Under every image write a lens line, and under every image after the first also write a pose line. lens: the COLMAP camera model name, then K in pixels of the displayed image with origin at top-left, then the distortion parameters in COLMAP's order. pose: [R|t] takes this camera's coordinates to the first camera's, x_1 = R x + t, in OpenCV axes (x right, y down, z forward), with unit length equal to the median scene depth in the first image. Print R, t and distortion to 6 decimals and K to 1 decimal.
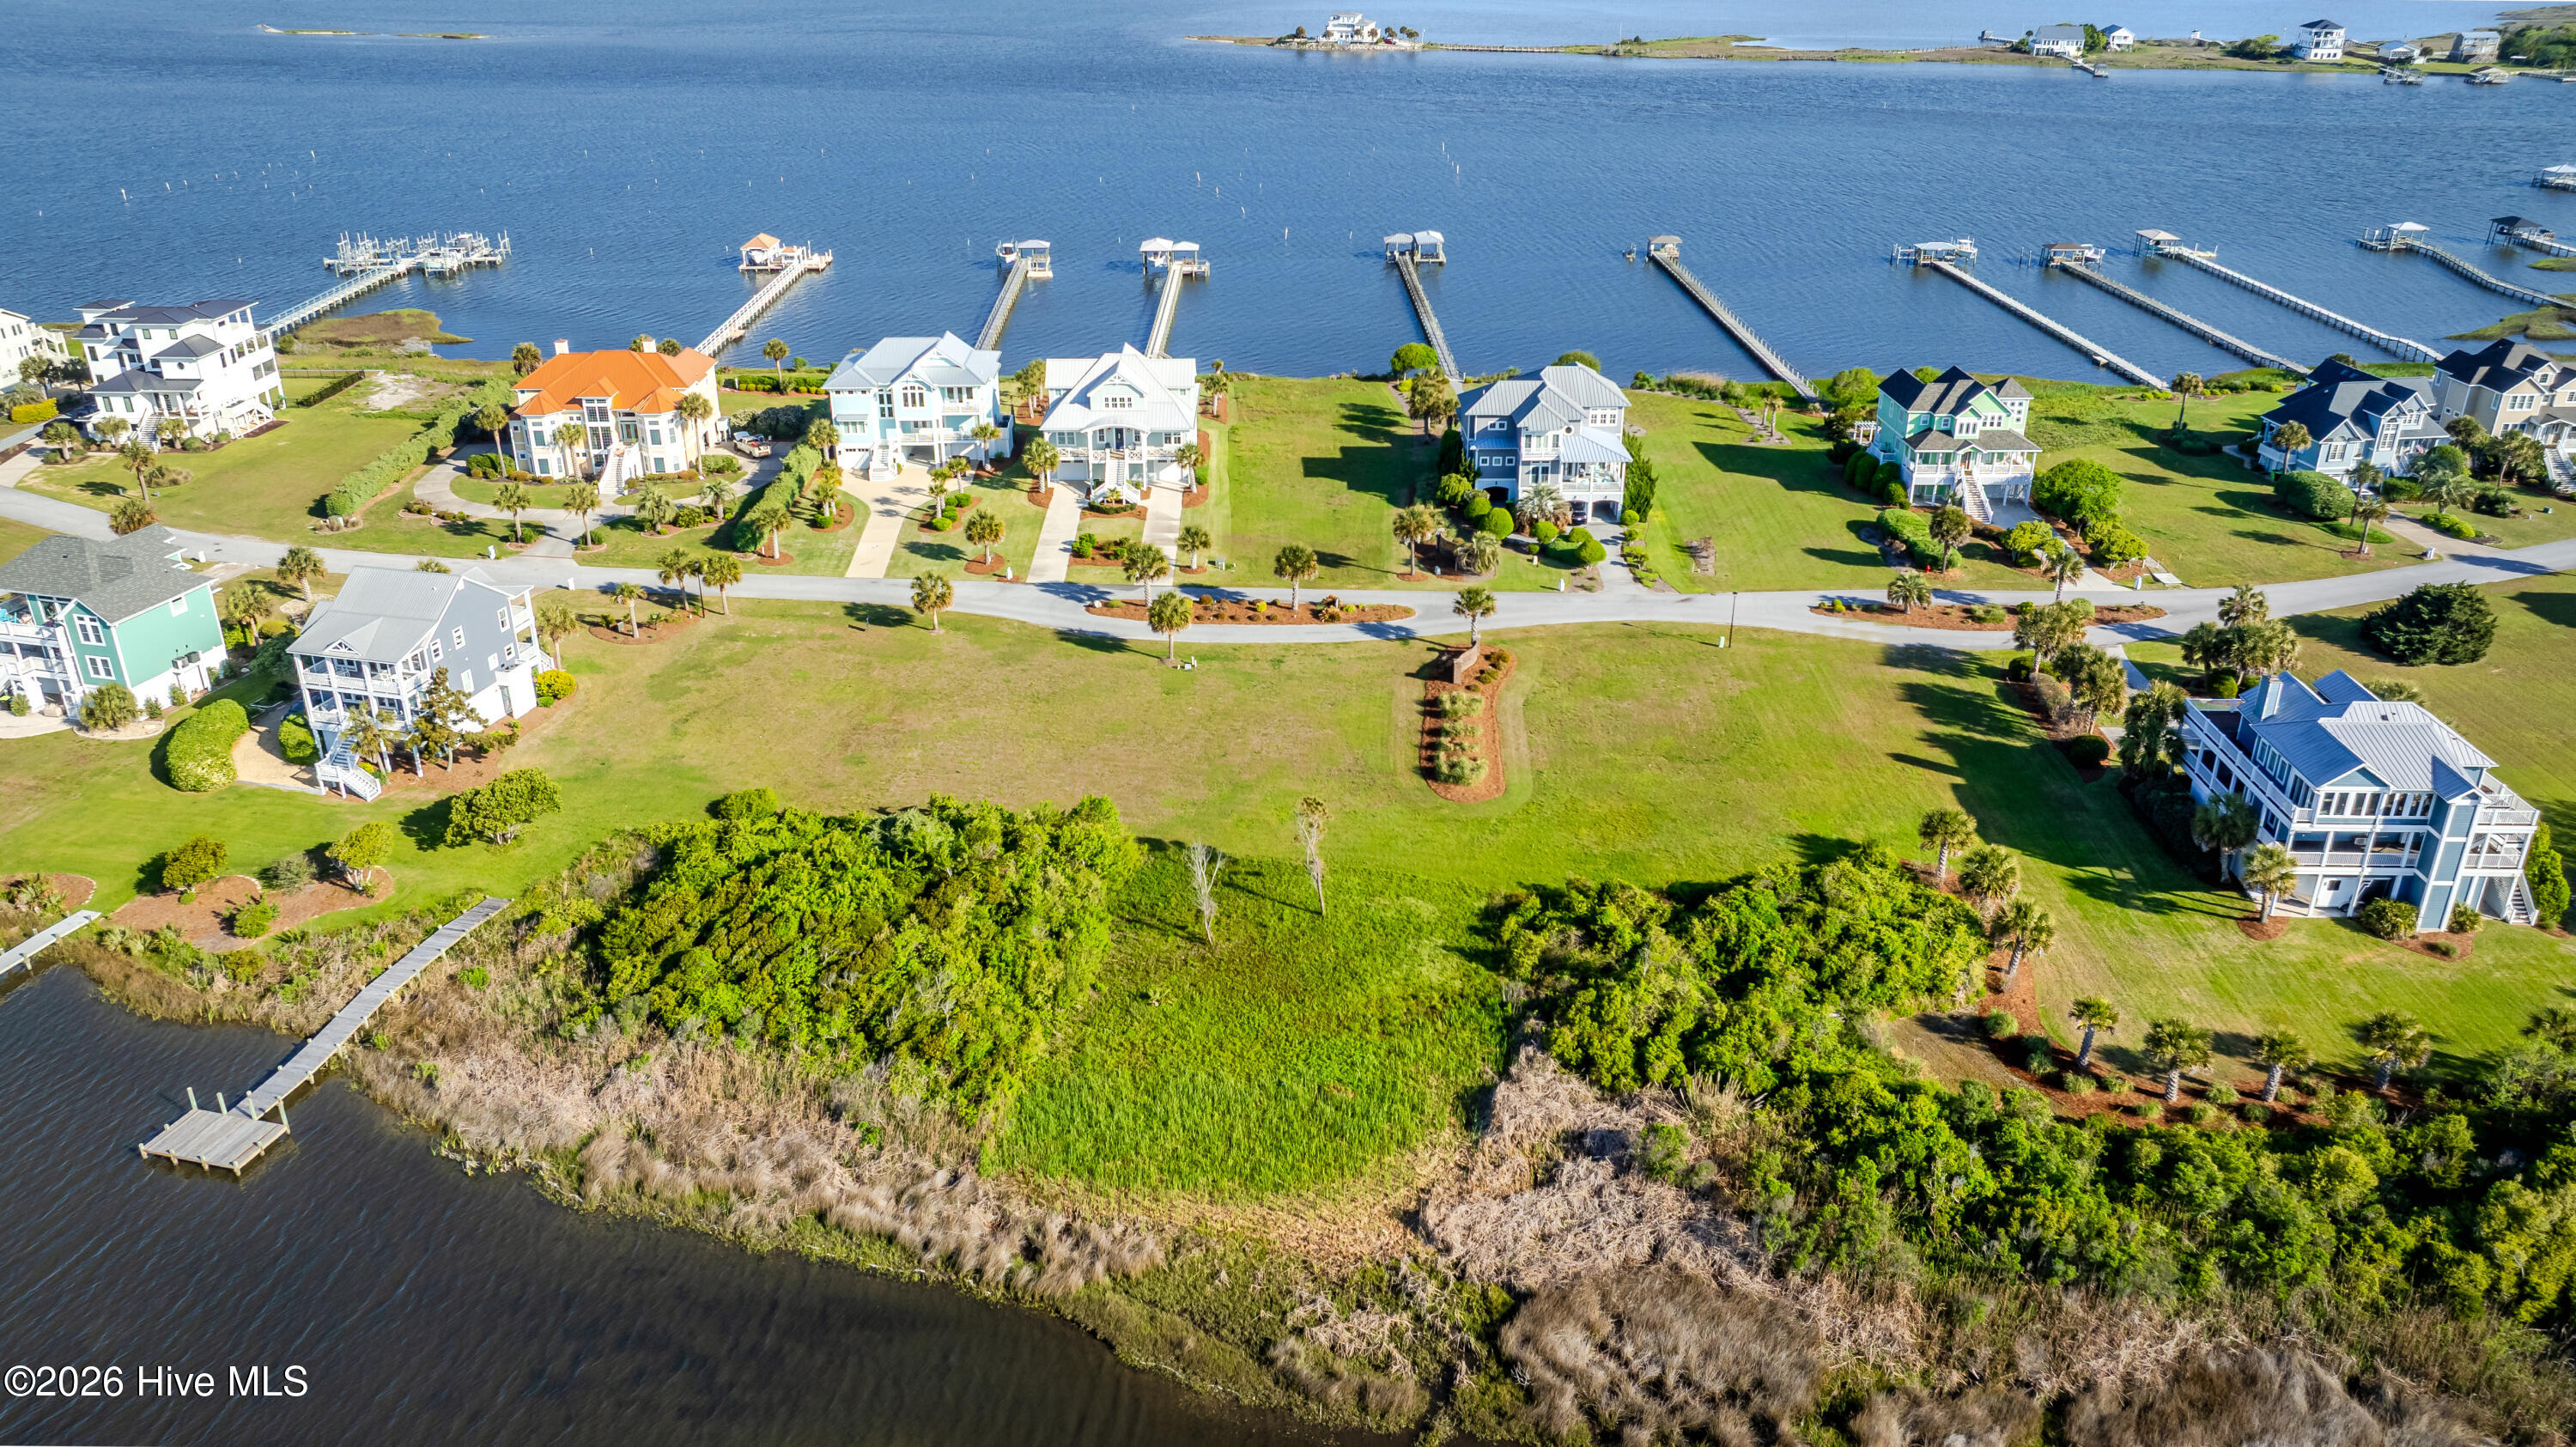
lens RADIAL K [[1831.7, 0, 1300.7], [0, 1831.7, 719.1], [0, 0, 1]] dist [-0.019436, -0.003650]
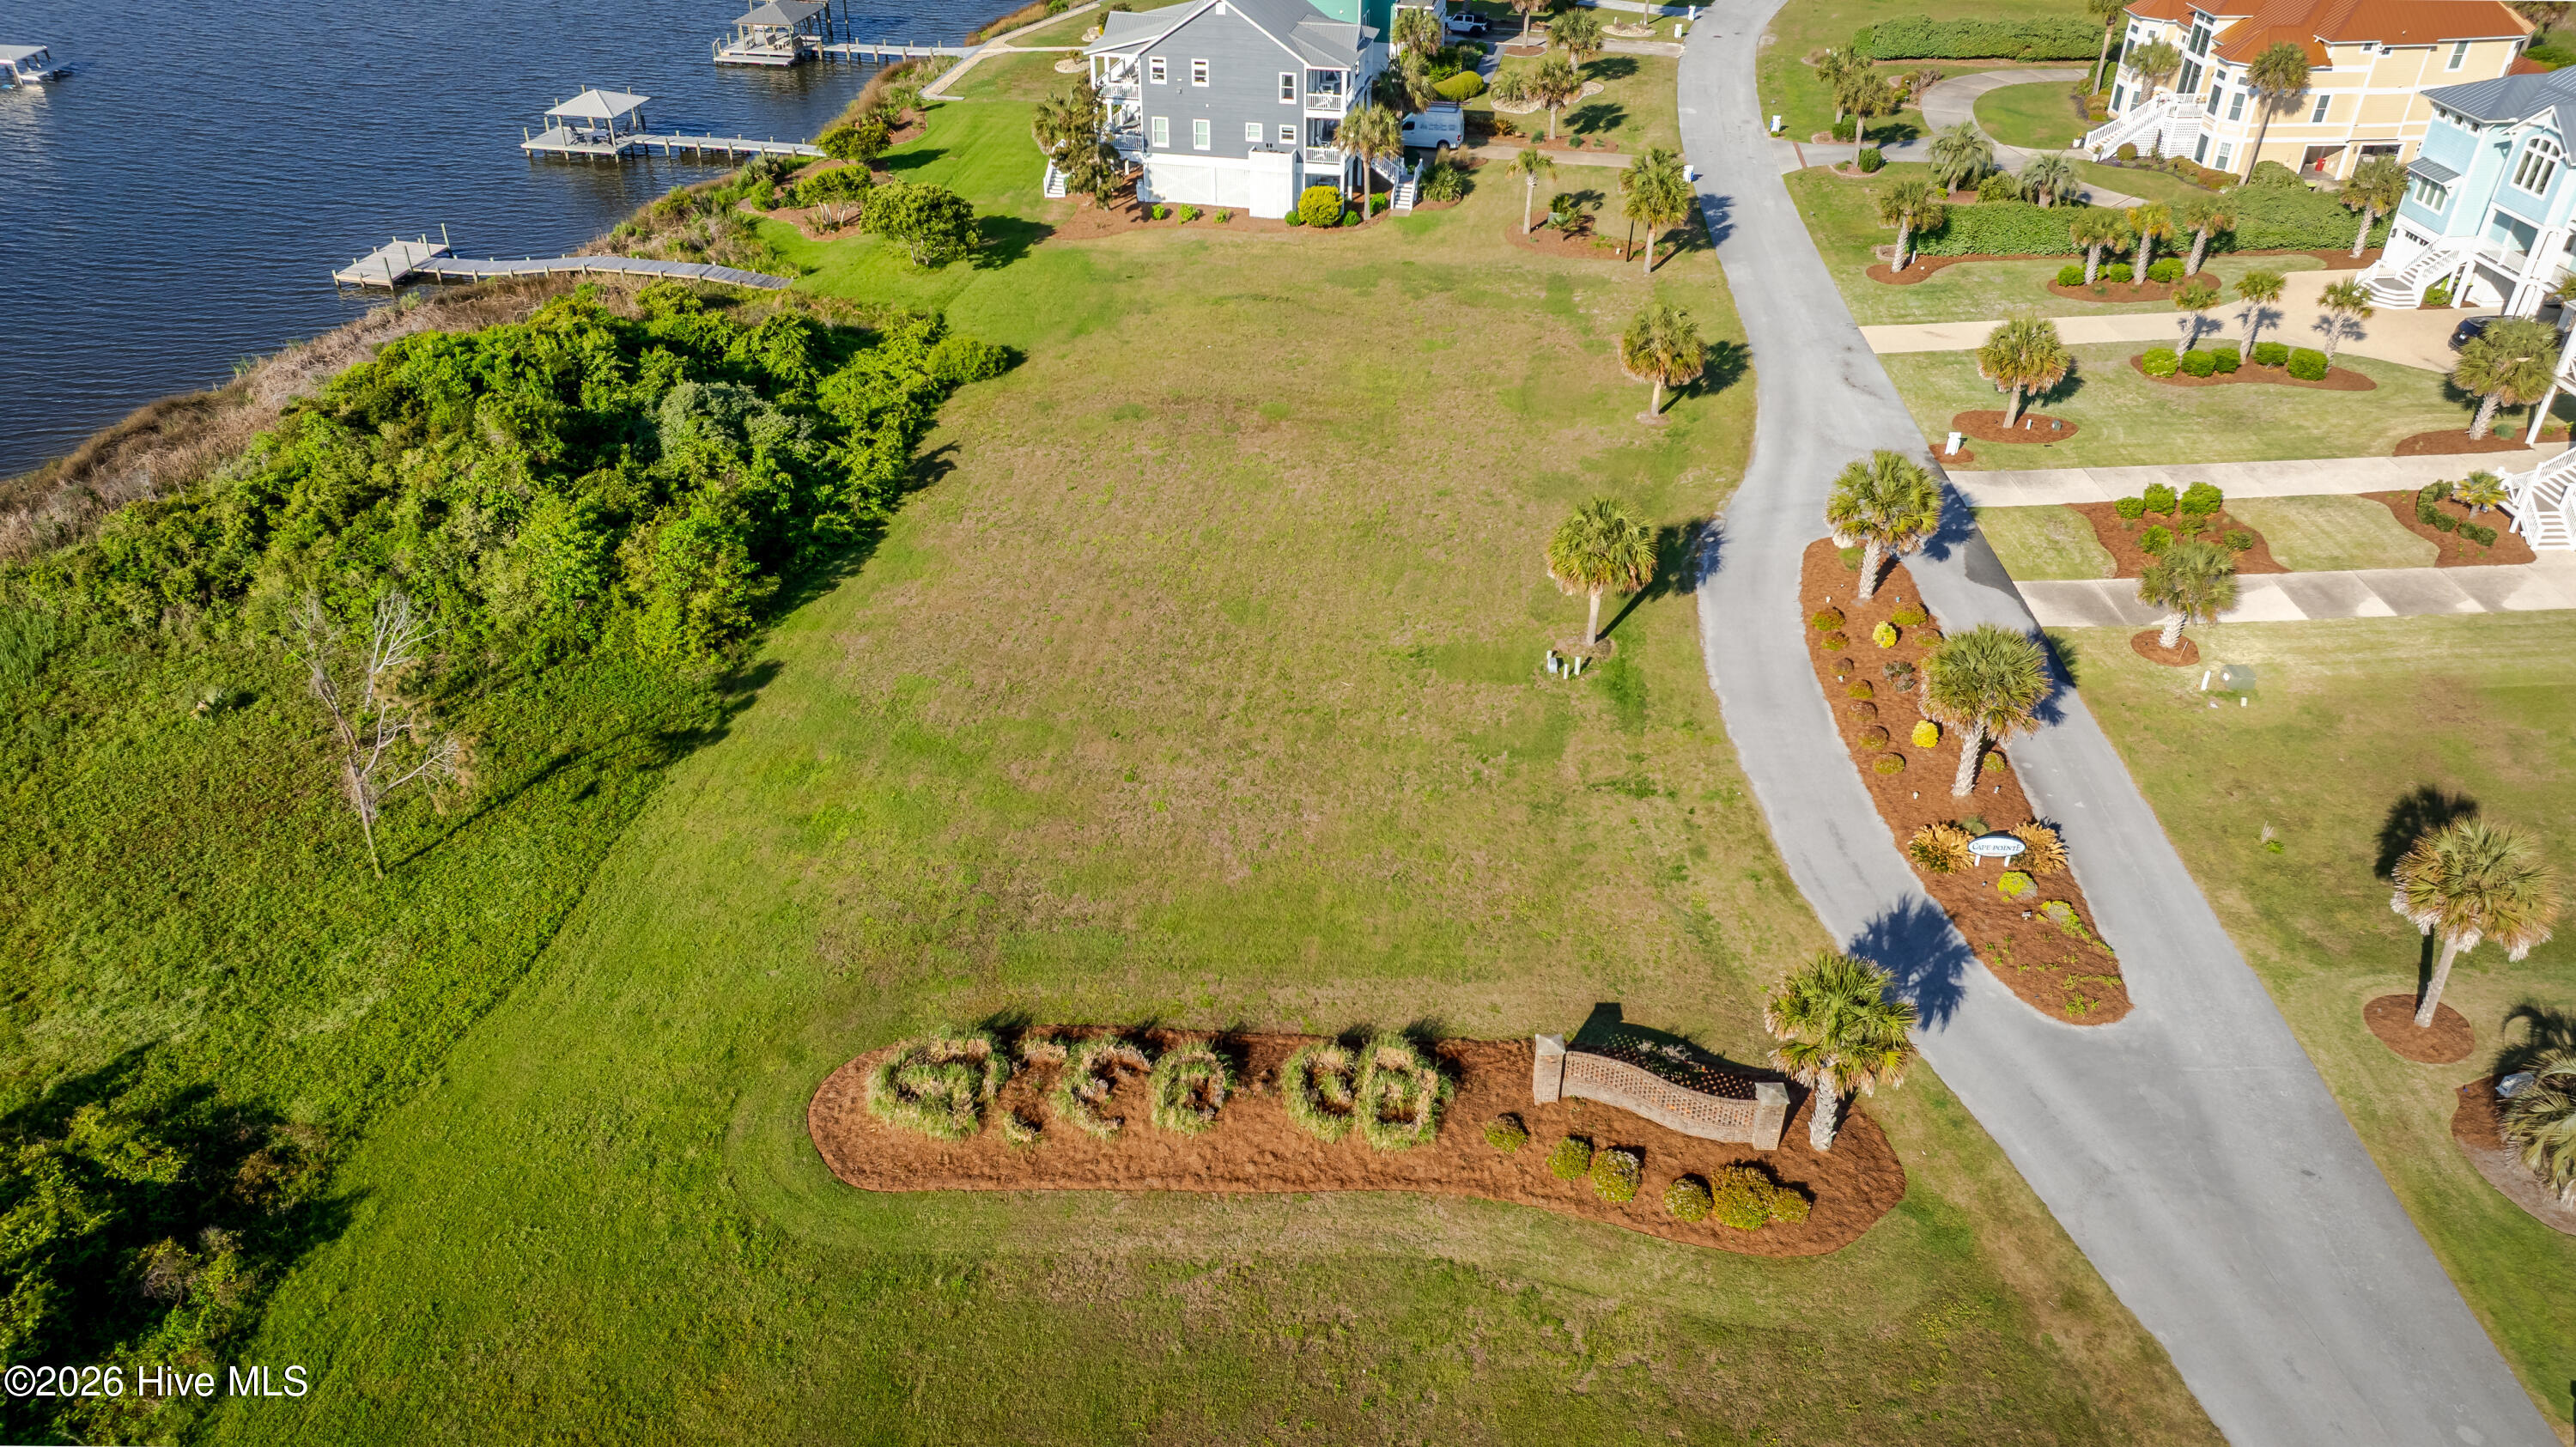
lens RADIAL K [[1831.7, 0, 1300.7], [0, 1831.7, 719.1], [0, 0, 1]] dist [-0.019436, -0.003650]
pose [[0.031352, 0.549398, -0.834972, 0.256328], [-0.423451, 0.764009, 0.486805, -0.170196], [0.905376, 0.338308, 0.256596, 0.676827]]
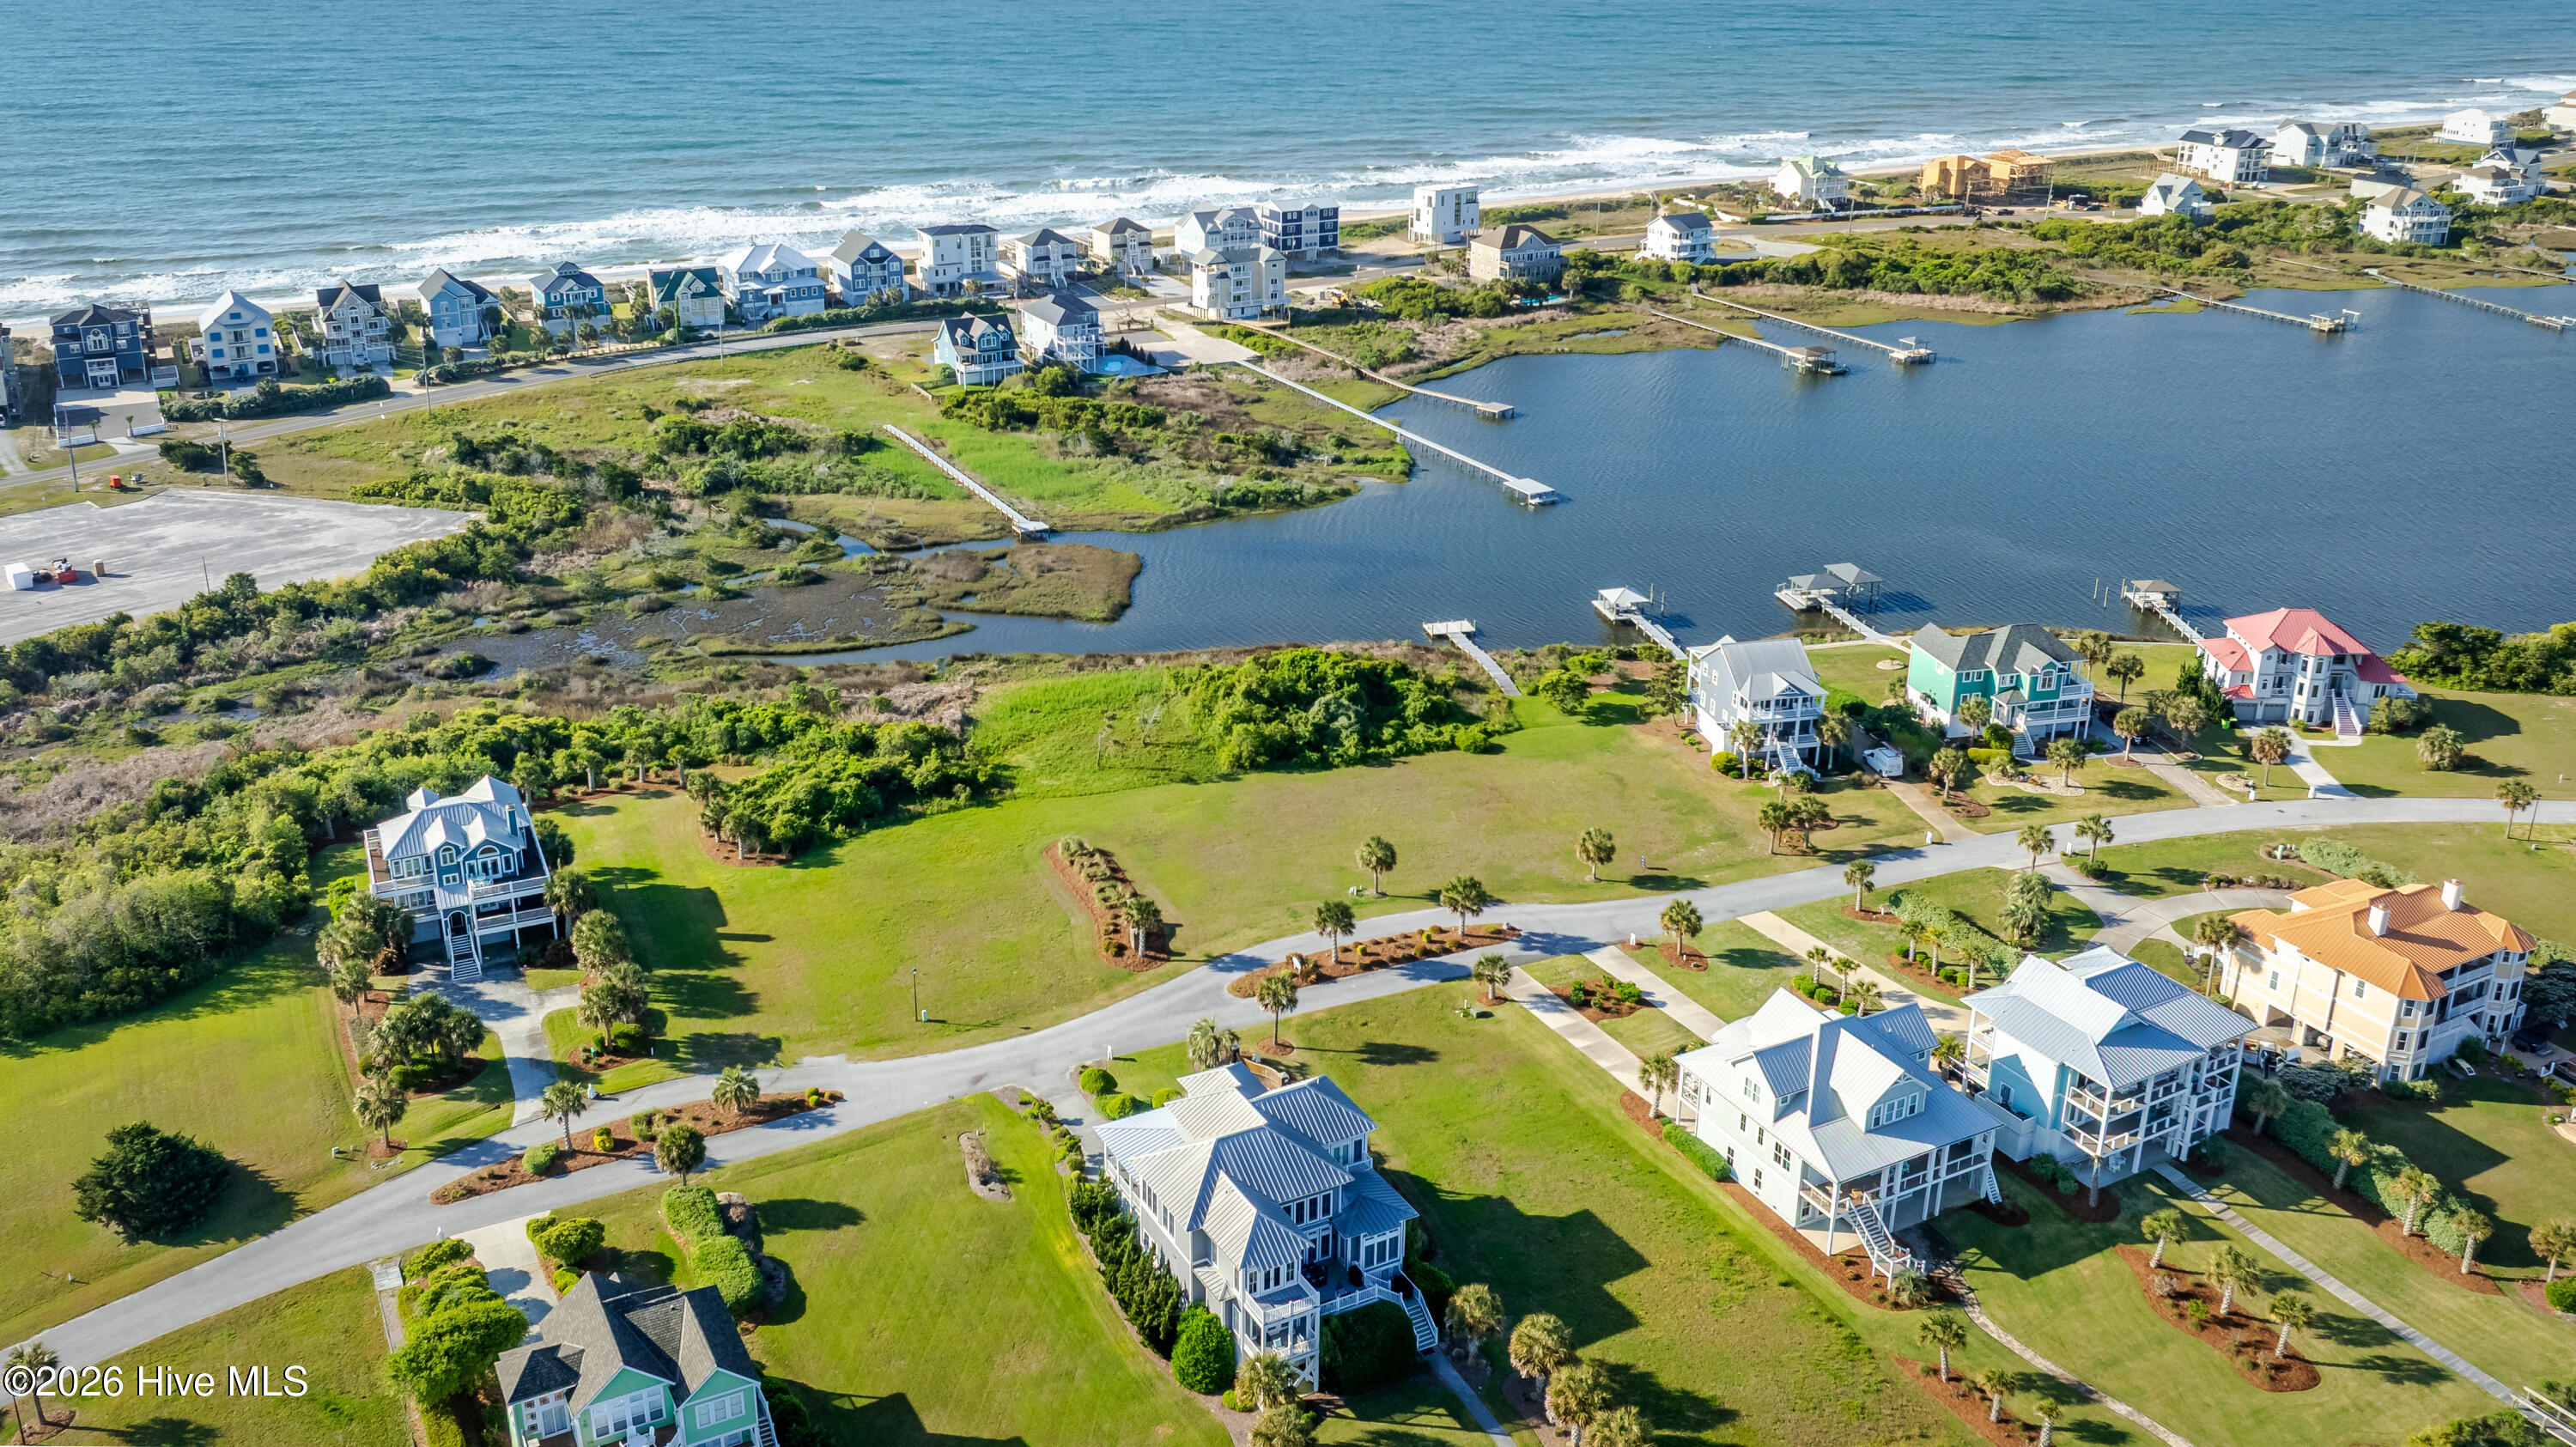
lens RADIAL K [[2122.8, 0, 1200.5], [0, 2122.8, 617.7], [0, 0, 1]] dist [-0.026424, -0.011114]
pose [[-0.905105, 0.146113, -0.399294, 0.440167], [-0.177295, 0.723869, 0.666769, -0.844864], [0.386460, 0.674289, -0.629272, 1.378651]]
